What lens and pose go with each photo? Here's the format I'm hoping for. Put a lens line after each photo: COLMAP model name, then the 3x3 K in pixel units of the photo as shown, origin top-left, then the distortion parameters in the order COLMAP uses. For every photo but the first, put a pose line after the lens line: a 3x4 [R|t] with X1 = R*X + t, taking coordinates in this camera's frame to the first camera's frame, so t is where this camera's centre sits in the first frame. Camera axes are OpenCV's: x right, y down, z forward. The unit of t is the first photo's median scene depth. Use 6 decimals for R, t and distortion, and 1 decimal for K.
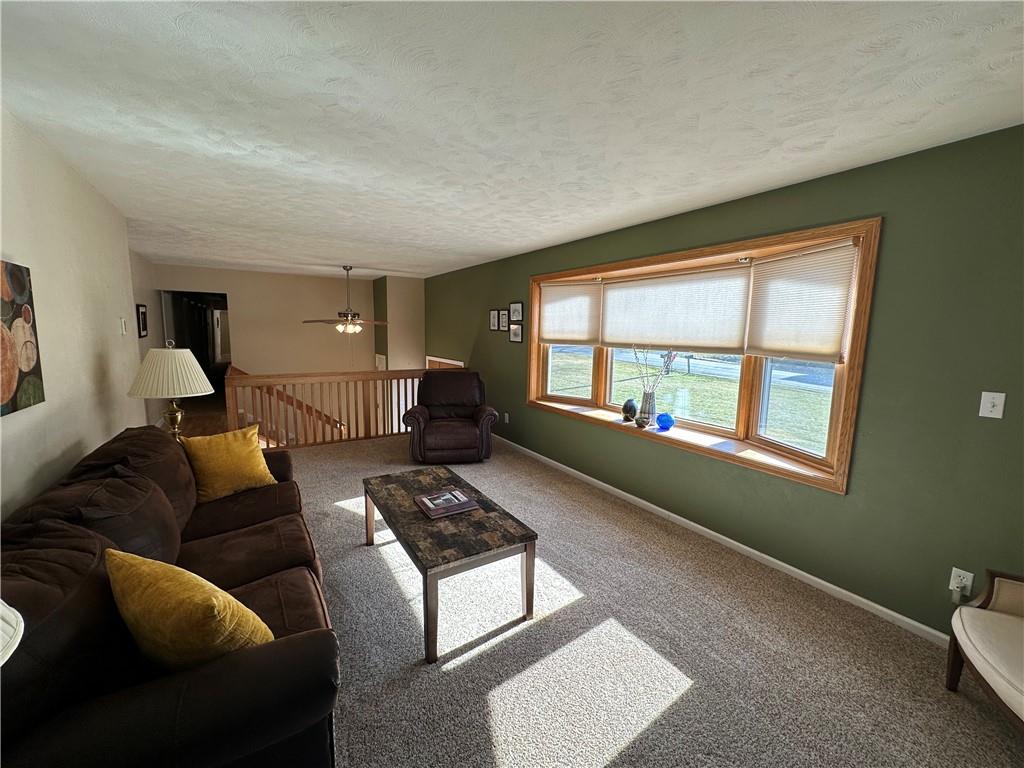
lens RADIAL K [[408.7, 0, 510.9], [0, 408.7, 381.2], [0, 0, 1]] dist [0.001481, 0.000032]
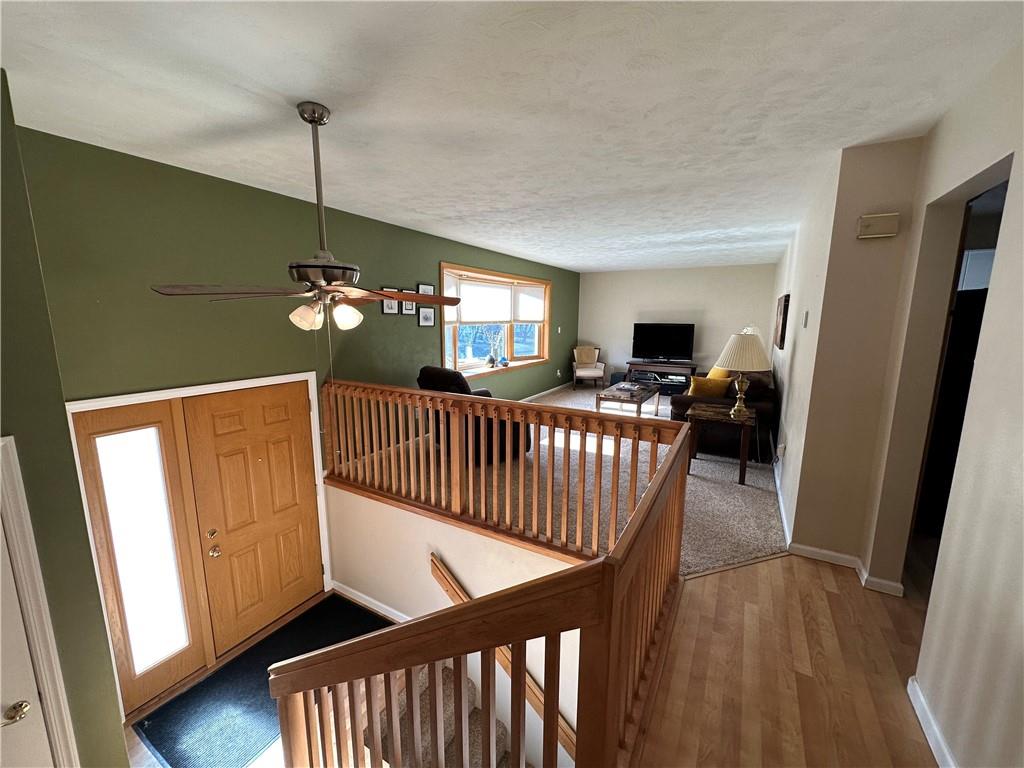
lens RADIAL K [[408.7, 0, 510.4], [0, 408.7, 384.2], [0, 0, 1]] dist [0.001481, 0.000032]
pose [[-0.471585, -0.161541, 0.866898, -0.913597], [0.102099, 0.966463, 0.235636, -0.169580], [-0.875890, 0.199631, -0.439277, 1.270893]]
